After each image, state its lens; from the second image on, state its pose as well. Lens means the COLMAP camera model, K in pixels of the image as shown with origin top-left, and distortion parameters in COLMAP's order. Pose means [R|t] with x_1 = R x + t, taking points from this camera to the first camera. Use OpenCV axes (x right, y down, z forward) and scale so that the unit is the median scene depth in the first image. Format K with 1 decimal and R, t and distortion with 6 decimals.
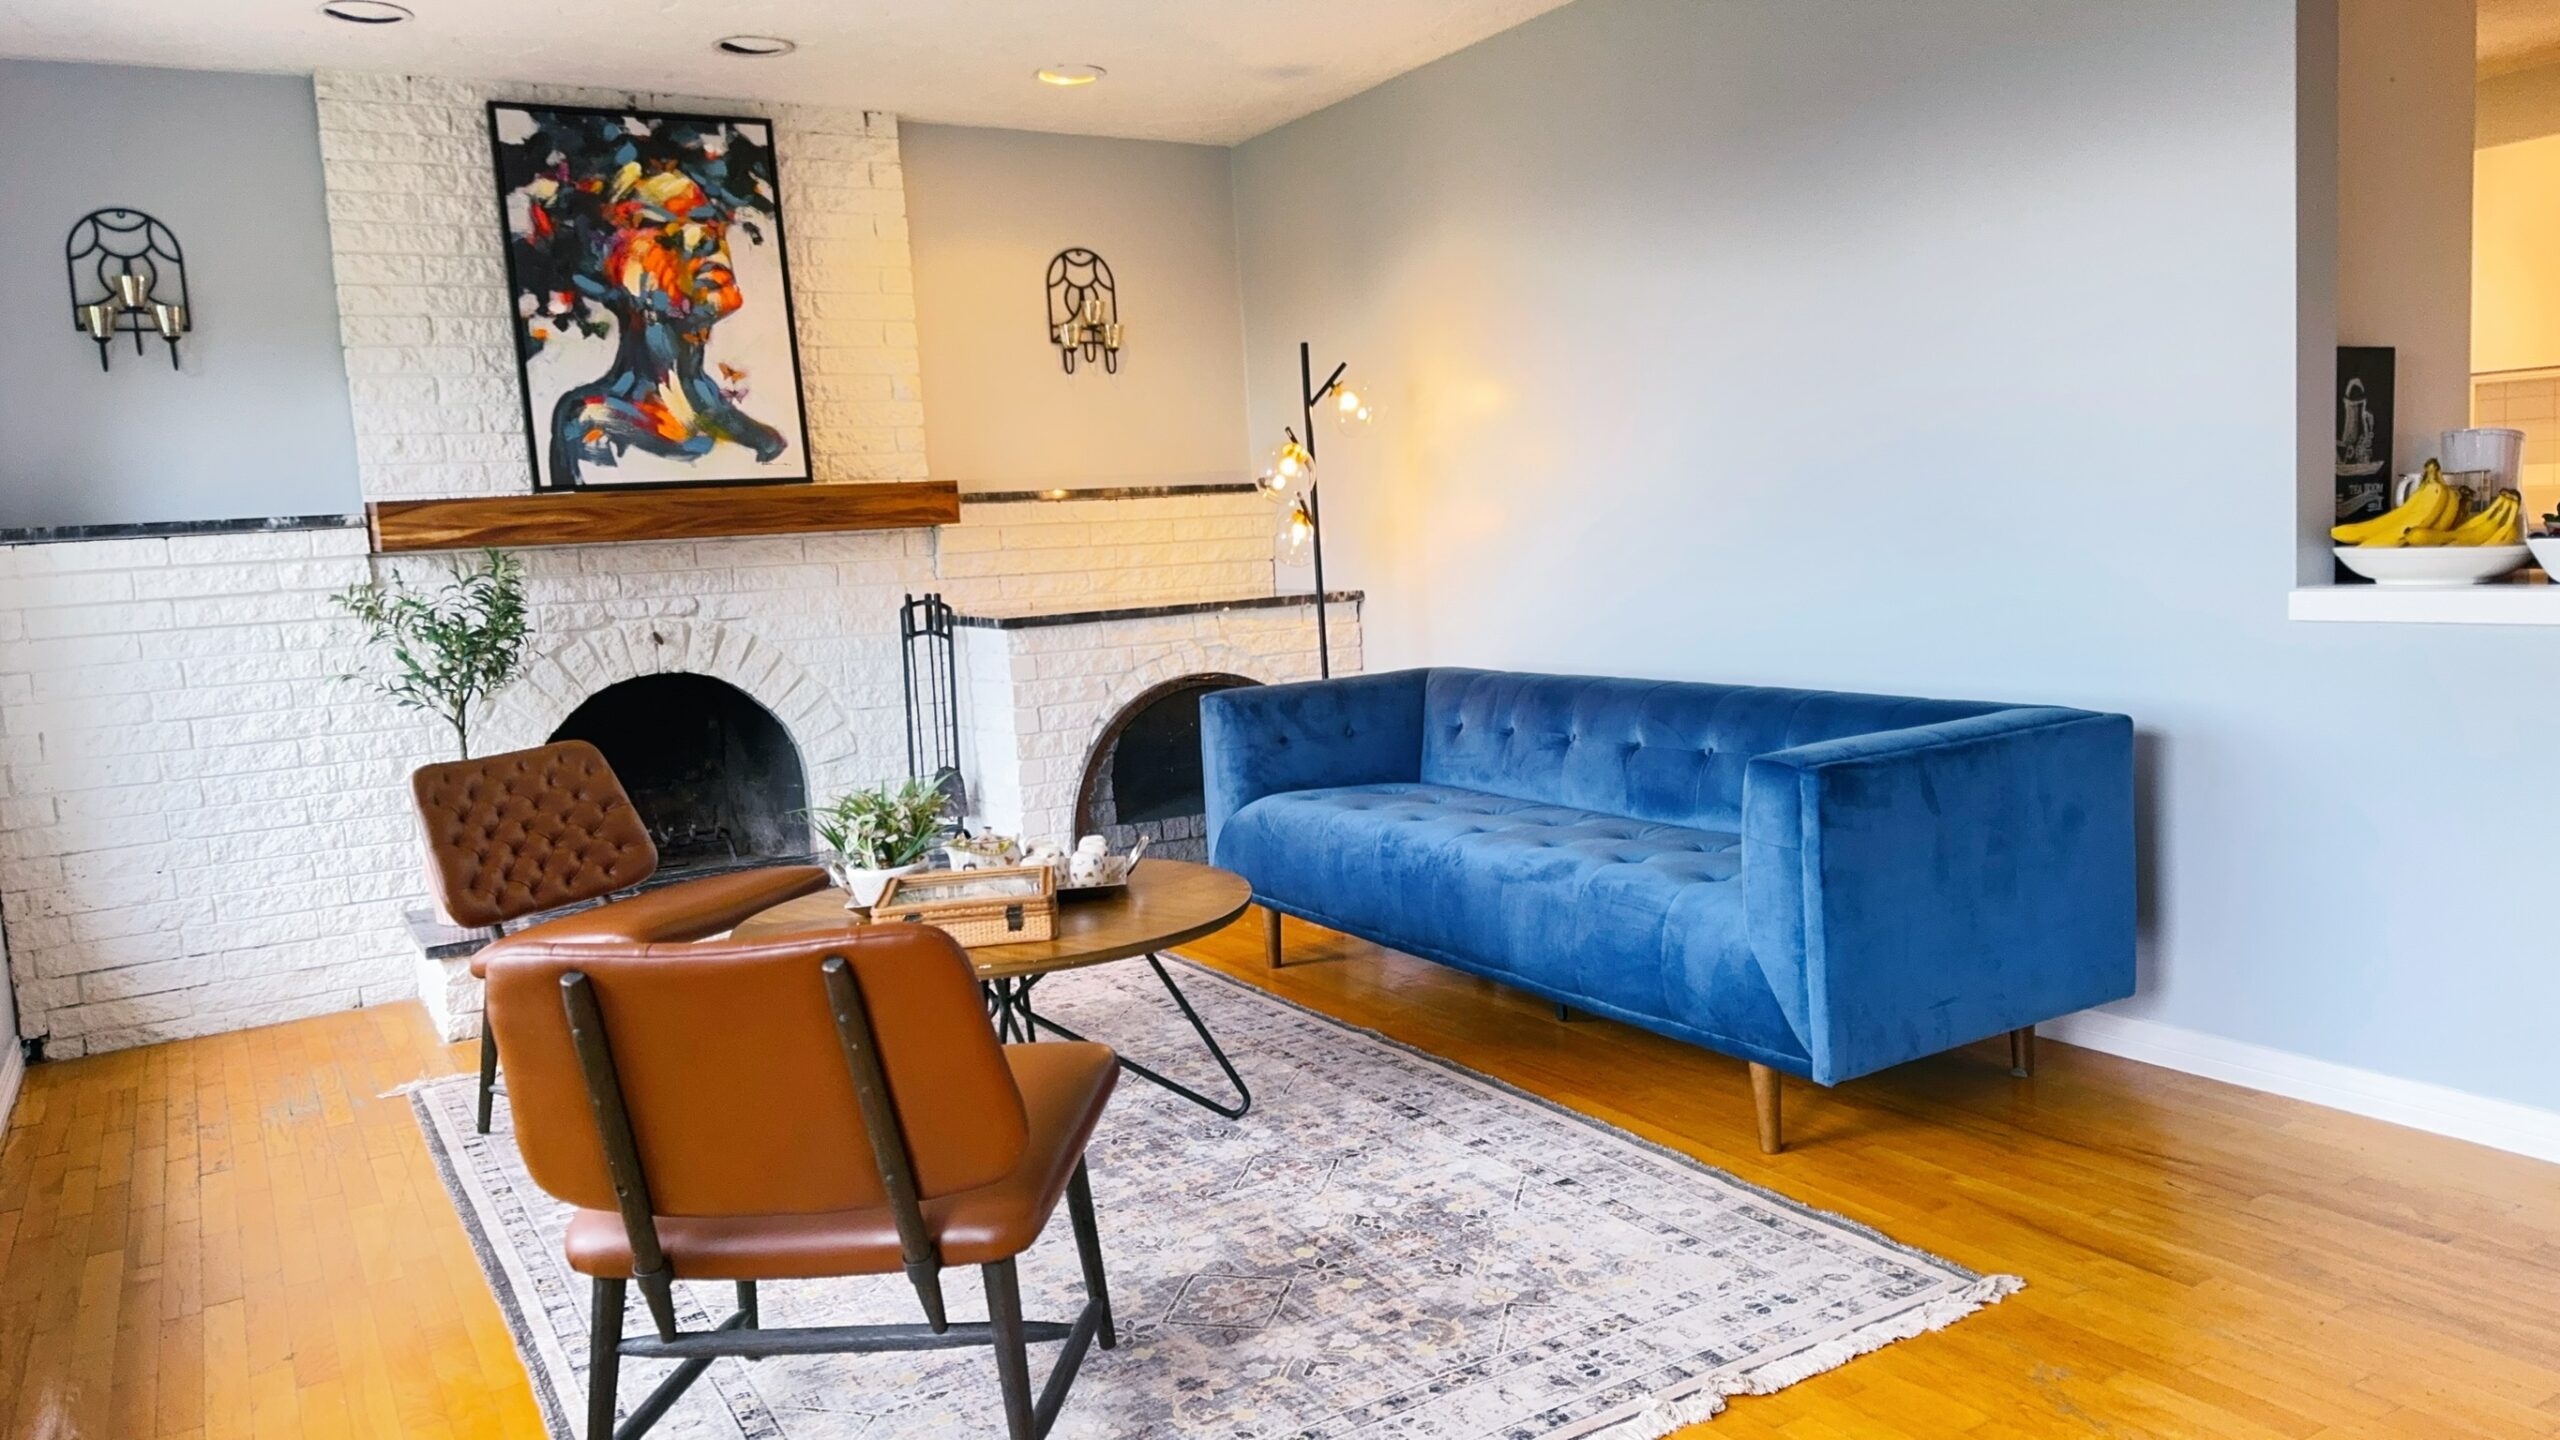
lens RADIAL K [[1836.9, 0, 1279.1], [0, 1836.9, 712.9], [0, 0, 1]] dist [0.002350, -0.030666]
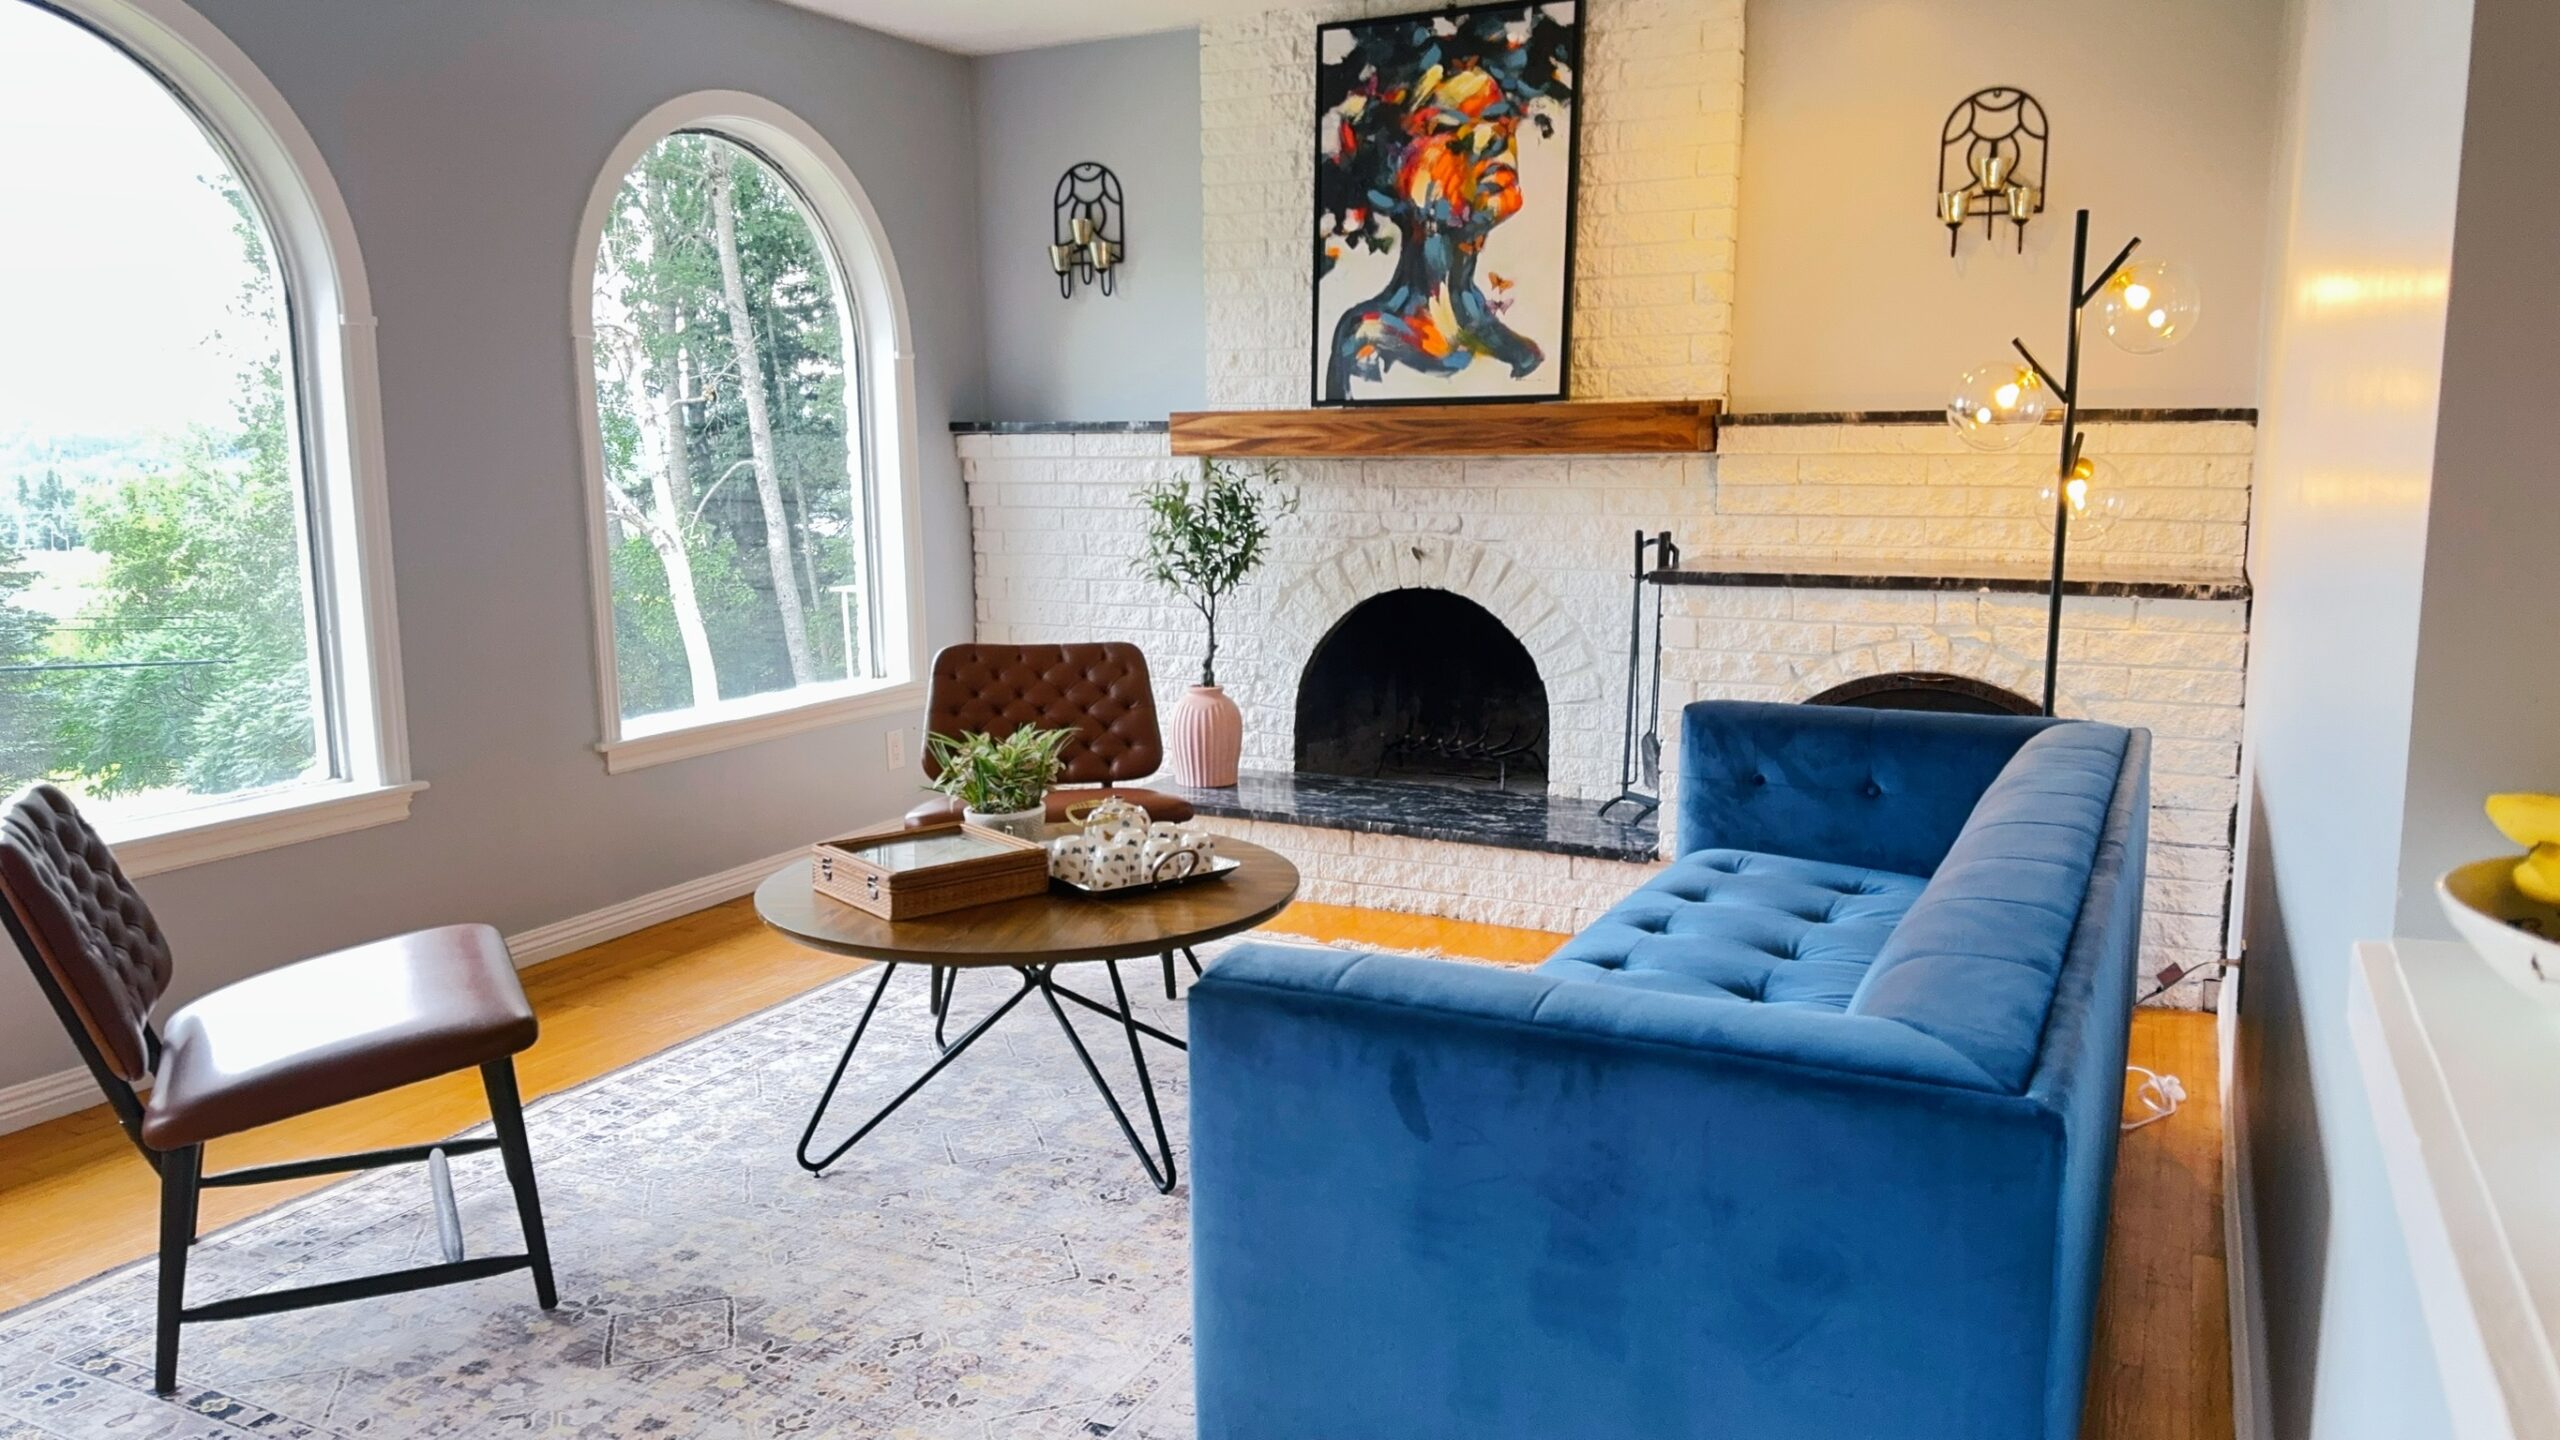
lens RADIAL K [[1737.5, 0, 1280.0], [0, 1737.5, 720.0], [0, 0, 1]] dist [0.197852, -0.482812]
pose [[0.527360, 0.181201, -0.830095, 0.452711], [-0.112521, 0.983283, 0.143156, -0.081433], [0.842158, 0.017908, 0.538933, 0.424323]]
